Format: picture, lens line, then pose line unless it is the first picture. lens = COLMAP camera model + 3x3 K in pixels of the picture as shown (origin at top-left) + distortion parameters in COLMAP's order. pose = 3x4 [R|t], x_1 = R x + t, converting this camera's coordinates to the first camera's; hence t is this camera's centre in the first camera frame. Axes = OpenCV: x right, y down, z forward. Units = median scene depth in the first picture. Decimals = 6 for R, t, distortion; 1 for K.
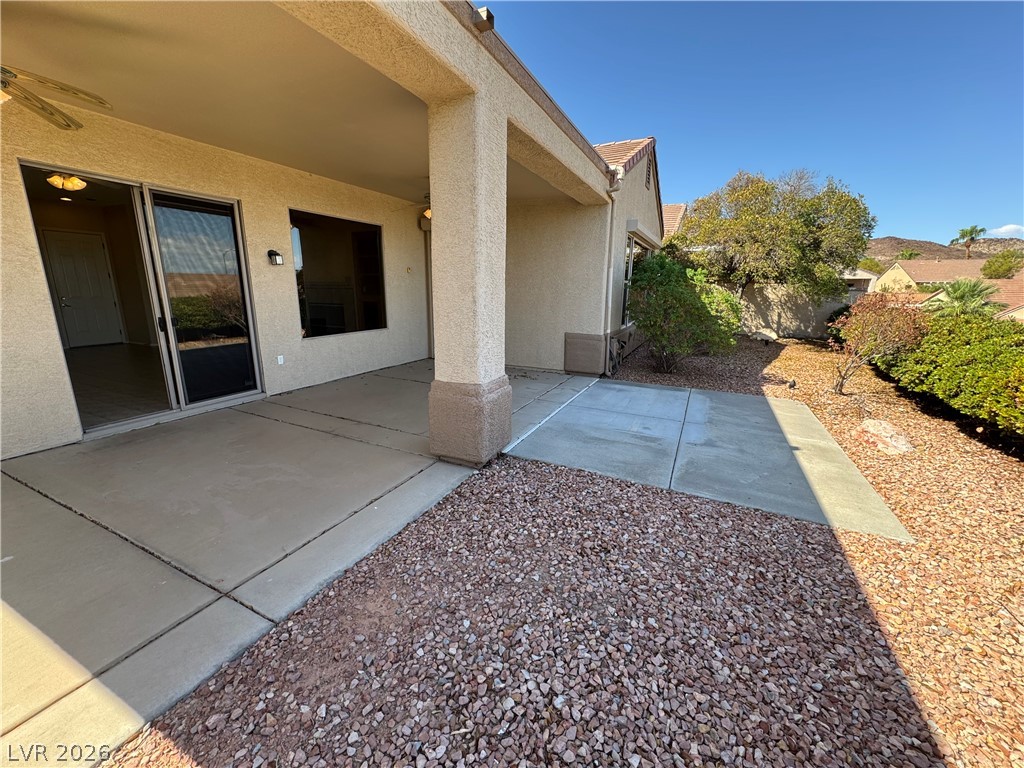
lens RADIAL K [[407.7, 0, 511.6], [0, 407.7, 382.3], [0, 0, 1]] dist [-0.002706, 0.000531]
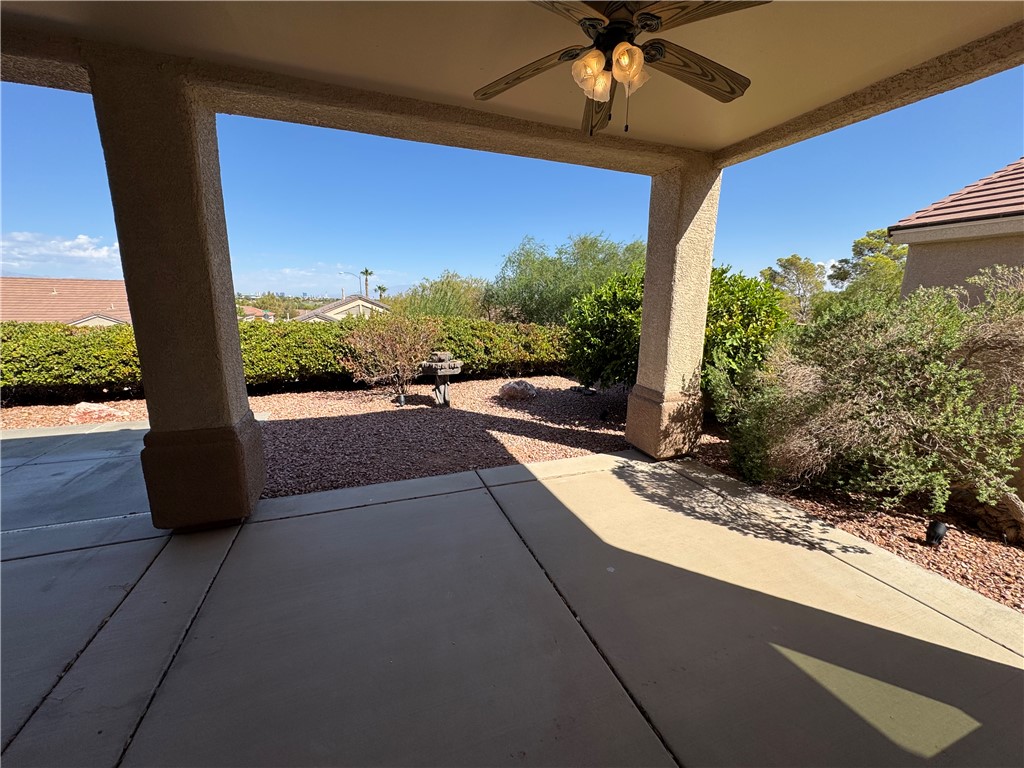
lens RADIAL K [[407.7, 0, 512.6], [0, 407.7, 381.6], [0, 0, 1]] dist [-0.002706, 0.000531]
pose [[-0.718524, -0.160793, 0.676660, -0.817543], [0.135797, 0.921749, 0.363232, -0.223009], [-0.682116, 0.352879, -0.640464, 0.813247]]
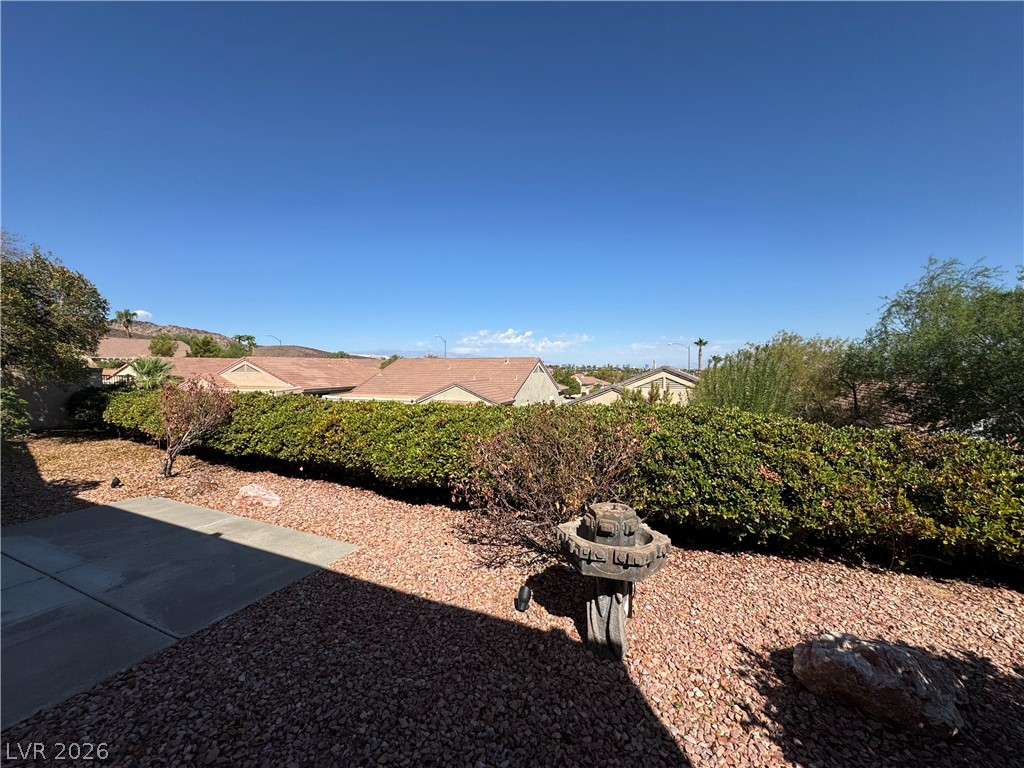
lens RADIAL K [[407.7, 0, 513.5], [0, 407.7, 385.2], [0, 0, 1]] dist [-0.002706, 0.000531]
pose [[-0.022327, -0.056978, 0.998126, -0.258047], [0.226567, 0.972111, 0.060561, -0.078636], [-0.973740, 0.227494, -0.008795, 0.184975]]
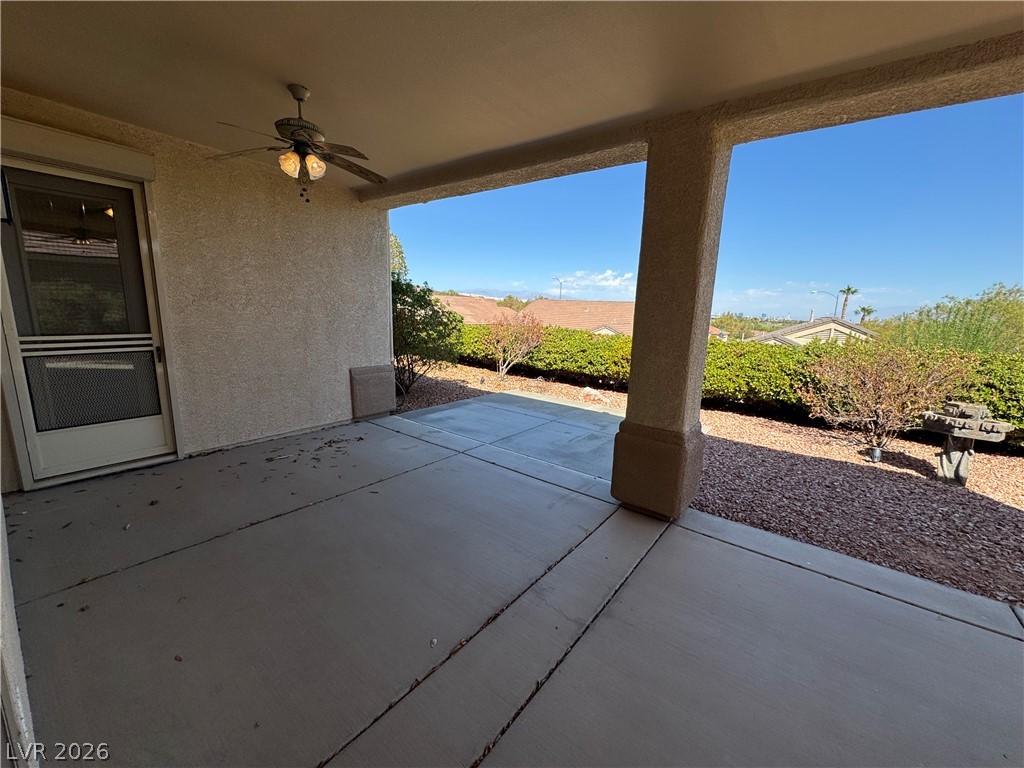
lens RADIAL K [[407.7, 0, 511.9], [0, 407.7, 381.2], [0, 0, 1]] dist [-0.002706, 0.000531]
pose [[0.208525, -0.179309, 0.961439, -0.794936], [0.189878, 0.971767, 0.140053, -0.224078], [-0.959408, 0.153351, 0.236685, 0.829135]]
